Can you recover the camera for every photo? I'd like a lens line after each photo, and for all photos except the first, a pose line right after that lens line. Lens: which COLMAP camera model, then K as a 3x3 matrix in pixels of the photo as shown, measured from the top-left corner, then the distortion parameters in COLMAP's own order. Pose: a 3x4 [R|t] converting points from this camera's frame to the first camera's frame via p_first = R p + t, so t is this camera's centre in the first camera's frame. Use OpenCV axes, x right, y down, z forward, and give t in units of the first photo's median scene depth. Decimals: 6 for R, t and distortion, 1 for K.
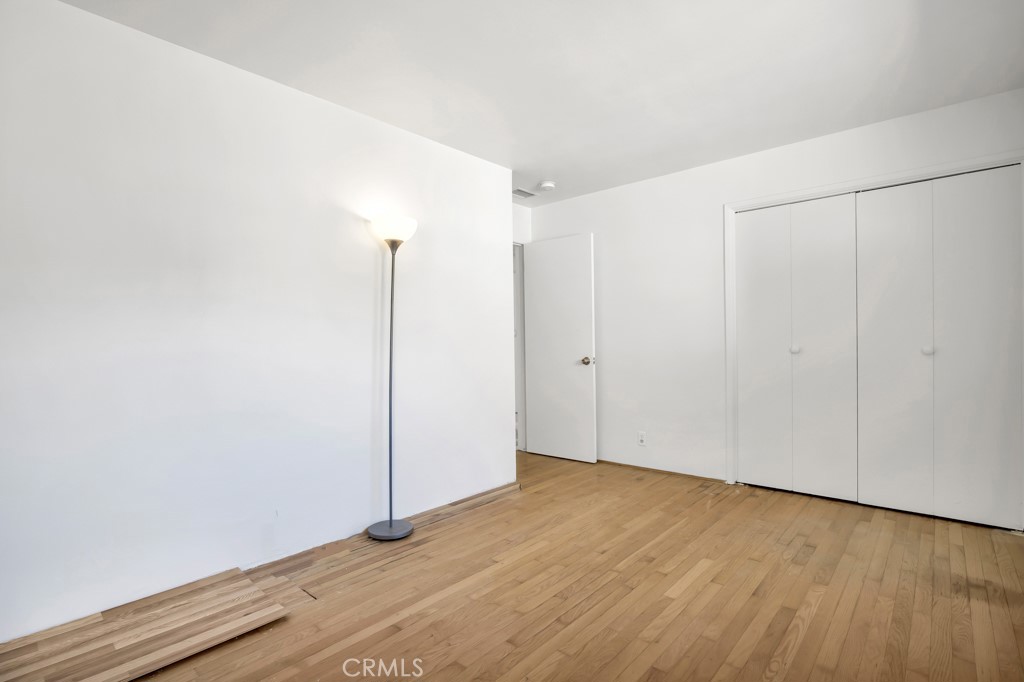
lens RADIAL K [[483.0, 0, 512.2], [0, 483.0, 343.1], [0, 0, 1]] dist [-0.023225, 0.007360]
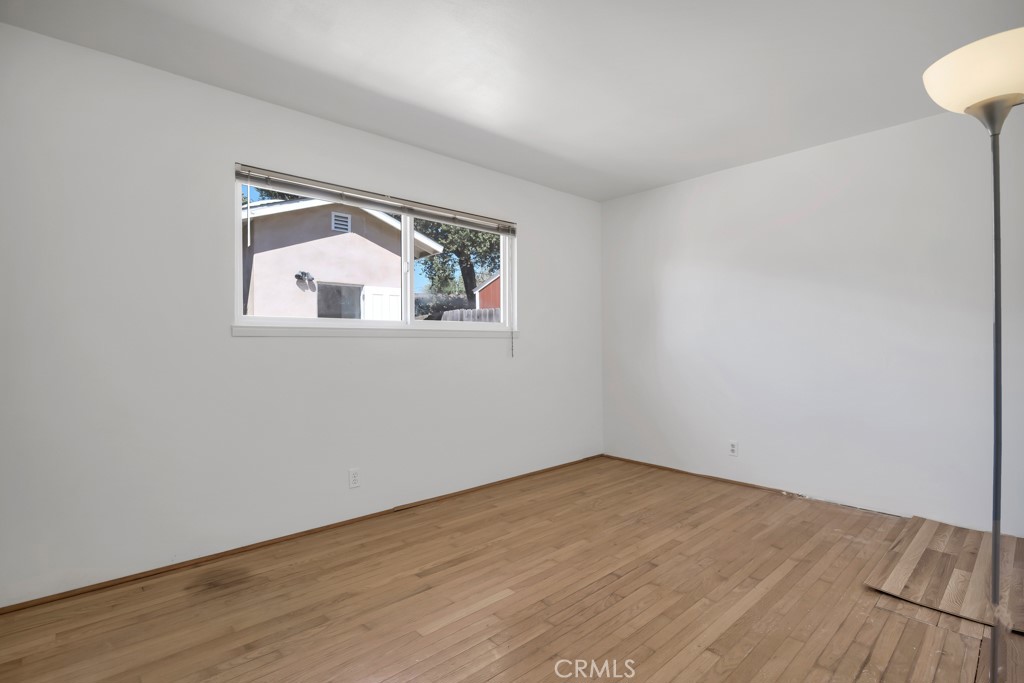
lens RADIAL K [[483.0, 0, 512.0], [0, 483.0, 341.6], [0, 0, 1]] dist [-0.023225, 0.007360]
pose [[-0.993983, 0.019796, 0.107729, 0.192988], [0.019384, 0.999800, -0.004873, -0.006900], [-0.107804, -0.002755, -0.994168, 1.939608]]
